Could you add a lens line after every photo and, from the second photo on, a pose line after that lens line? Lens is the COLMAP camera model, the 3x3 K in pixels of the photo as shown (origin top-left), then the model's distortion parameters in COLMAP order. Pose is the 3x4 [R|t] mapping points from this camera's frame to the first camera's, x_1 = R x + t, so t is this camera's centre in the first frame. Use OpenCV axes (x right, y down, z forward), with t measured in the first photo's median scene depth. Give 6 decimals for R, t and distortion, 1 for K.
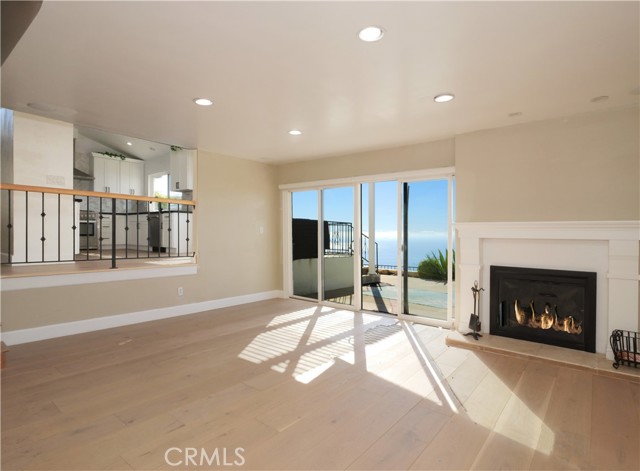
lens RADIAL K [[346.8, 0, 326.9], [0, 346.8, 228.0], [0, 0, 1]] dist [-0.000657, 0.000856]
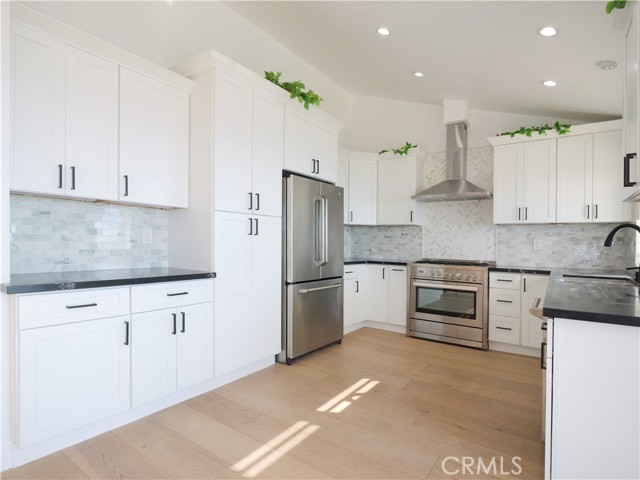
lens RADIAL K [[344.6, 0, 322.7], [0, 344.6, 257.5], [0, 0, 1]] dist [-0.003187, 0.001154]
pose [[0.083311, 0.035818, -0.995880, -0.253108], [-0.013937, 0.999298, 0.034775, -0.076697], [0.996426, 0.010982, 0.083752, 0.800054]]
